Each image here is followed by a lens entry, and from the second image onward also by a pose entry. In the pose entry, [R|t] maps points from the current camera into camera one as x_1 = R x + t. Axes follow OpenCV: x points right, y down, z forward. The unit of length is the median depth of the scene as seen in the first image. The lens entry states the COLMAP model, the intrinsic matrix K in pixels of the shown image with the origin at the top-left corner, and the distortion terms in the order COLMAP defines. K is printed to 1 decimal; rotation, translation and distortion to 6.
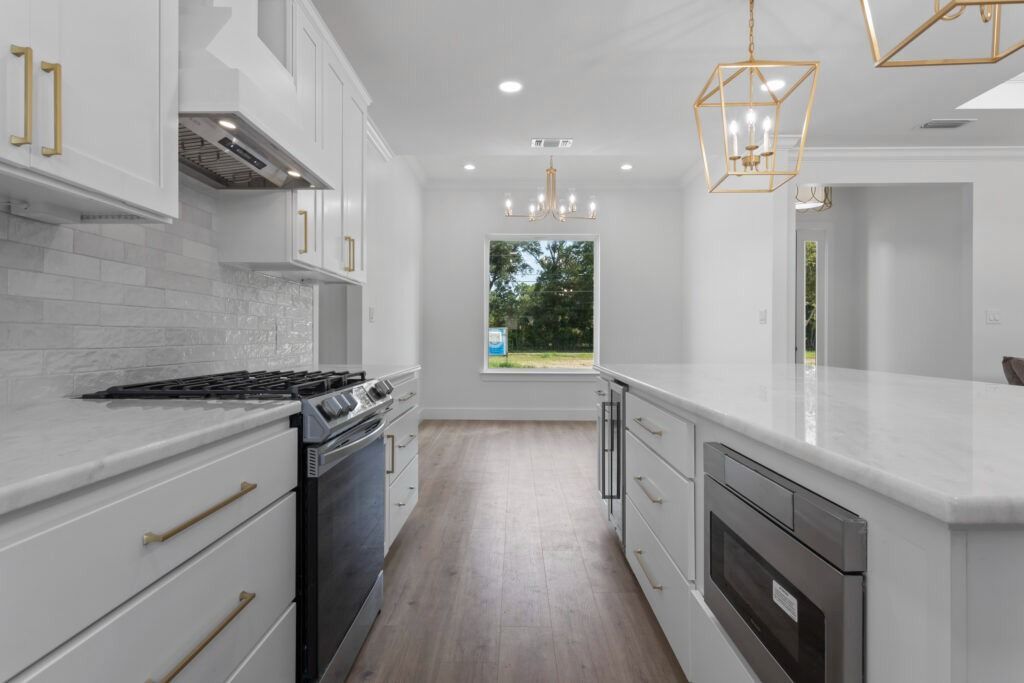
lens RADIAL K [[559.4, 0, 512.0], [0, 559.4, 341.5], [0, 0, 1]] dist [0.000742, 0.000519]
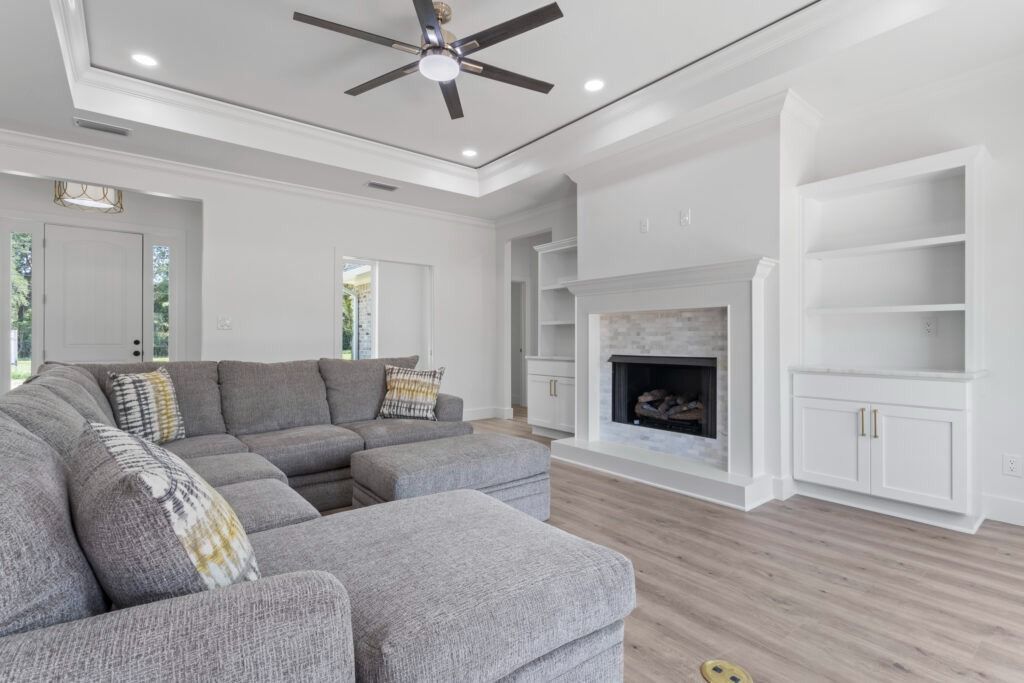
lens RADIAL K [[479.8, 0, 512.0], [0, 479.8, 341.5], [0, 0, 1]] dist [-0.000344, 0.000006]
pose [[0.771323, -0.005892, 0.636417, 0.764818], [0.008945, 0.999959, -0.001582, -0.002164], [-0.636381, 0.006913, 0.771344, -0.110817]]
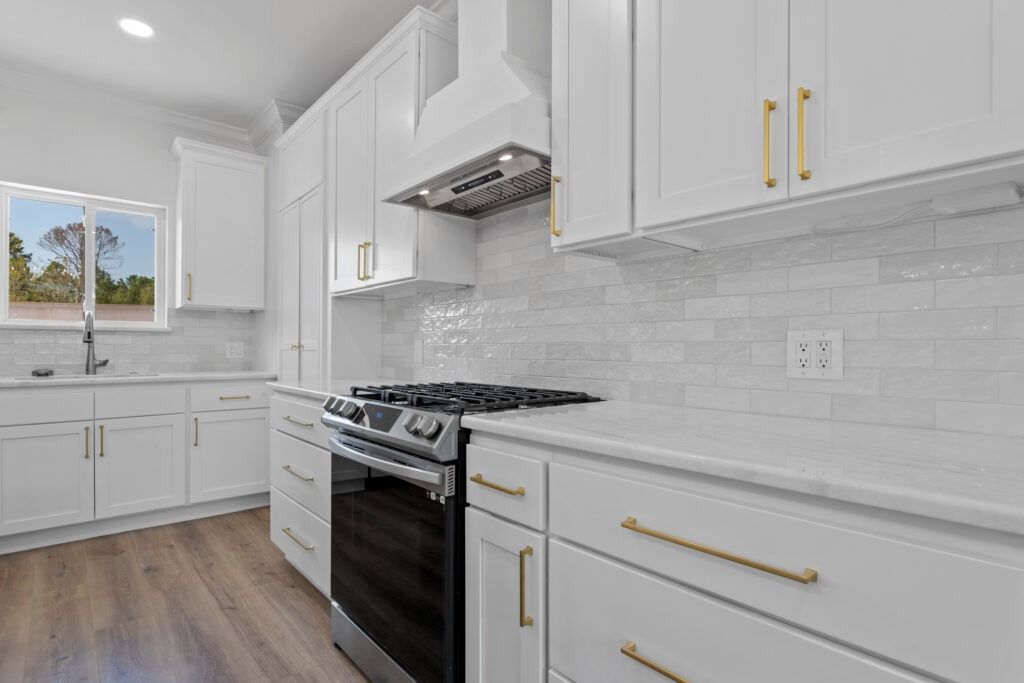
lens RADIAL K [[525.3, 0, 512.0], [0, 525.3, 341.5], [0, 0, 1]] dist [-0.000367, -0.000131]
pose [[-0.757790, -0.010760, -0.652410, 0.051506], [-0.008393, 0.999942, -0.006743, -0.008347], [0.652445, 0.000366, -0.757836, 0.718865]]
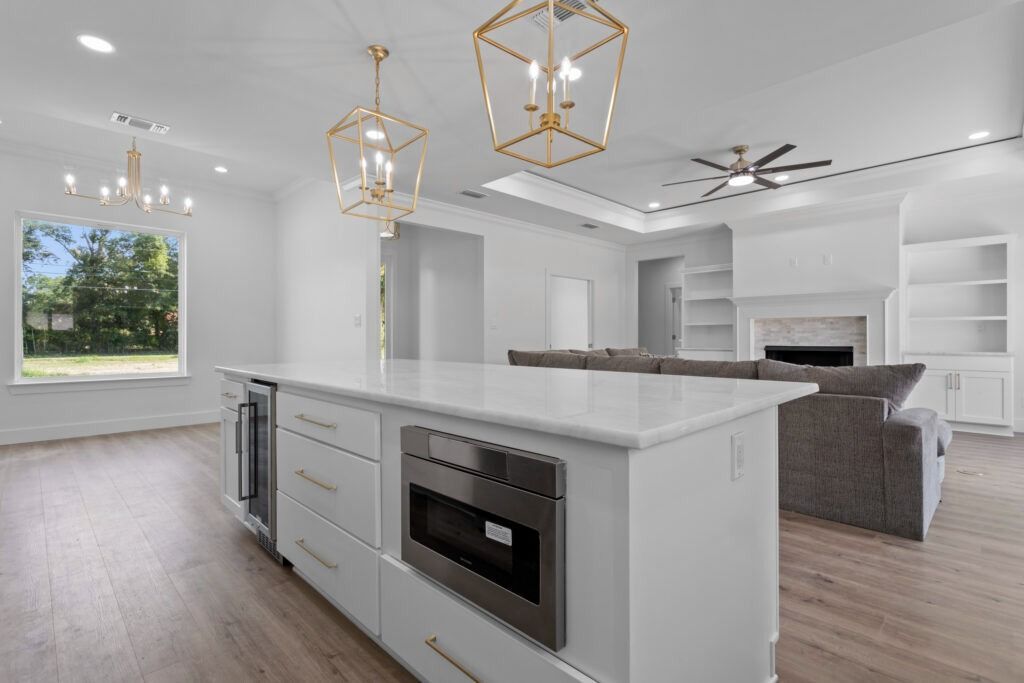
lens RADIAL K [[479.8, 0, 512.0], [0, 479.8, 341.5], [0, 0, 1]] dist [-0.000344, 0.000006]
pose [[0.701368, -0.009262, 0.712740, -0.063946], [0.009695, 0.999947, 0.003454, -0.000851], [-0.712734, 0.004487, 0.701420, 0.033483]]
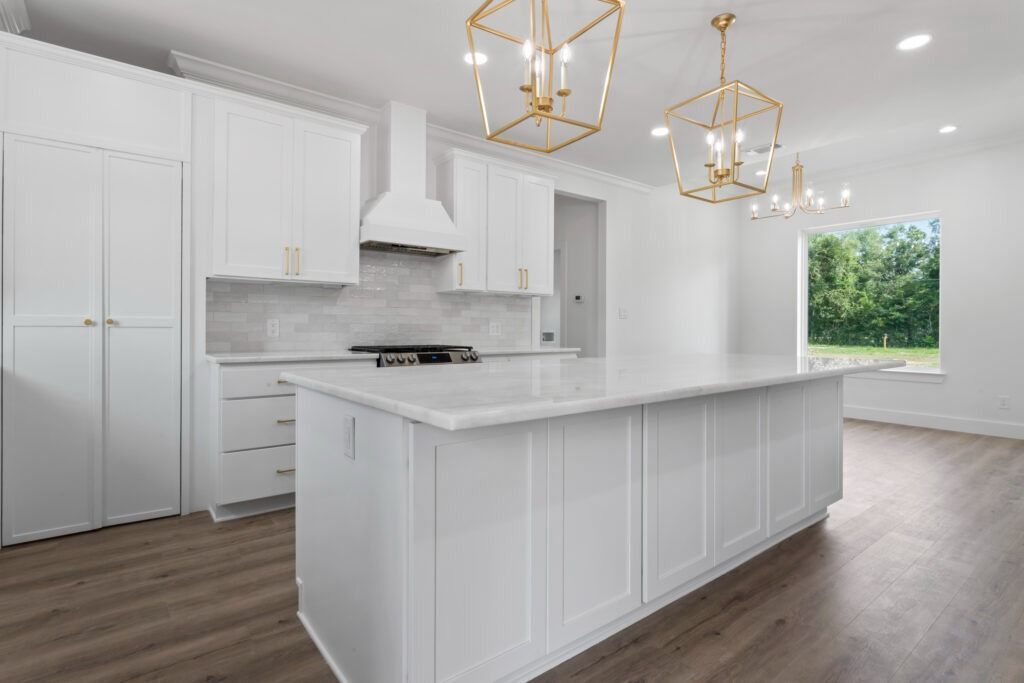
lens RADIAL K [[513.4, 0, 512.0], [0, 513.4, 329.3], [0, 0, 1]] dist [-0.001584, 0.000062]
pose [[0.628914, 0.003244, -0.777468, 0.543568], [-0.011182, 0.999926, -0.004873, 0.000665], [0.777395, 0.011758, 0.628903, 0.010954]]
